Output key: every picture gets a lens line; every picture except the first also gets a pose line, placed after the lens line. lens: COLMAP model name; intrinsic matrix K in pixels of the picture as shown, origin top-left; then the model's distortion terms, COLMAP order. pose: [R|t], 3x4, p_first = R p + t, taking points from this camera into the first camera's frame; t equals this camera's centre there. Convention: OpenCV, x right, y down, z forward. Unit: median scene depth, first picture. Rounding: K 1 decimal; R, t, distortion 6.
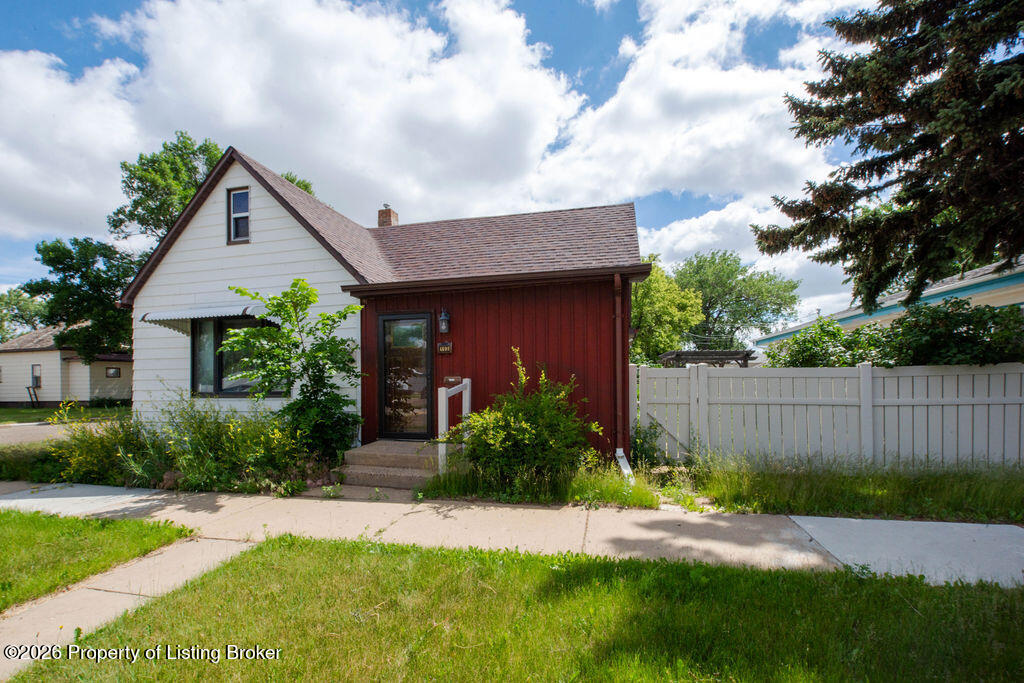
lens RADIAL K [[426.4, 0, 514.3], [0, 426.4, 380.5], [0, 0, 1]] dist [-0.002922, -0.000272]
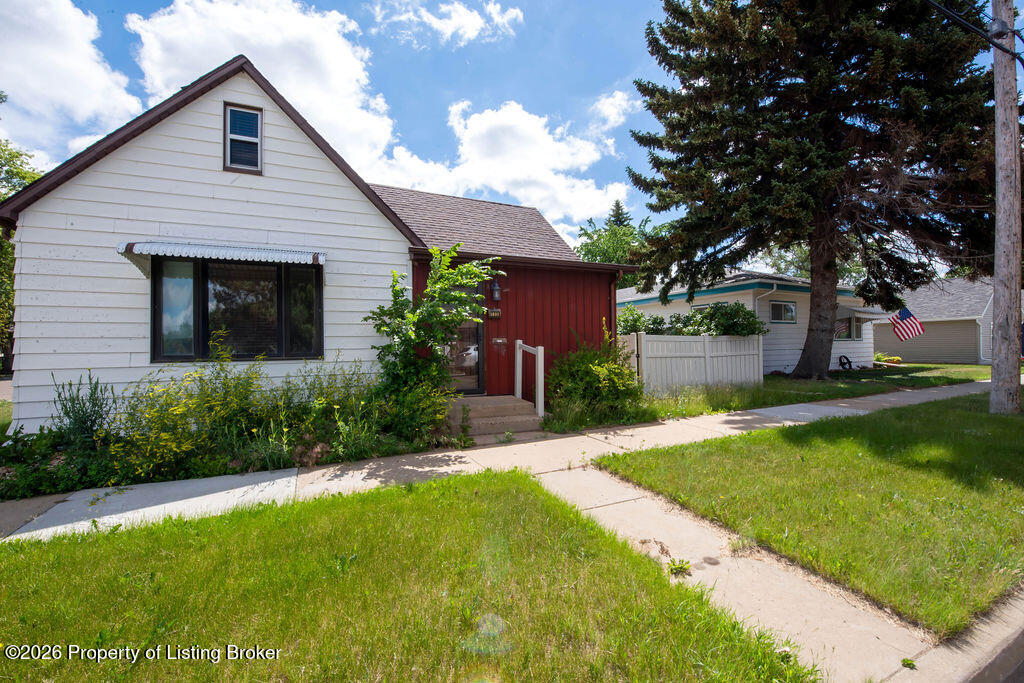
lens RADIAL K [[415.3, 0, 512.0], [0, 415.3, 341.5], [0, 0, 1]] dist [-0.020980, -0.000303]
pose [[0.798491, 0.009755, 0.601927, -0.712060], [0.003235, 0.999785, -0.020494, 0.019442], [-0.601998, 0.018312, 0.798288, 0.070206]]
